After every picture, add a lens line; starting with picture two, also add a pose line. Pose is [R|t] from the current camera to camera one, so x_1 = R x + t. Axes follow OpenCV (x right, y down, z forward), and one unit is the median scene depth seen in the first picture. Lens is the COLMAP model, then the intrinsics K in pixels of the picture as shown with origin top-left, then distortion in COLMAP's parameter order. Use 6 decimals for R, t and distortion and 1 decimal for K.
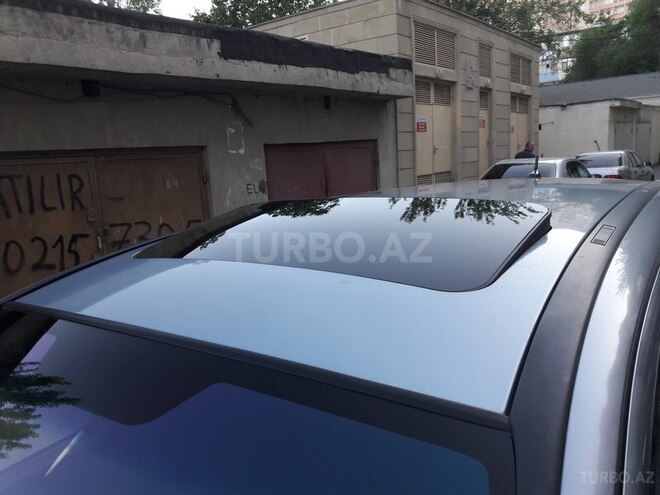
lens RADIAL K [[559.6, 0, 317.3], [0, 559.6, 266.3], [0, 0, 1]] dist [0.025987, -0.070917]
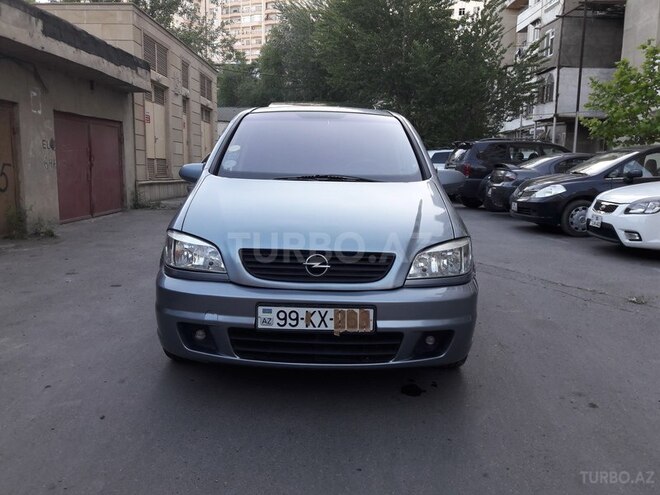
lens RADIAL K [[559.6, 0, 332.1], [0, 559.6, 249.5], [0, 0, 1]] dist [0.025987, -0.070917]
pose [[0.802519, -0.007753, 0.596577, -0.282918], [0.042604, 0.998108, -0.044340, 0.135520], [-0.595104, 0.061000, 0.801330, -0.253549]]
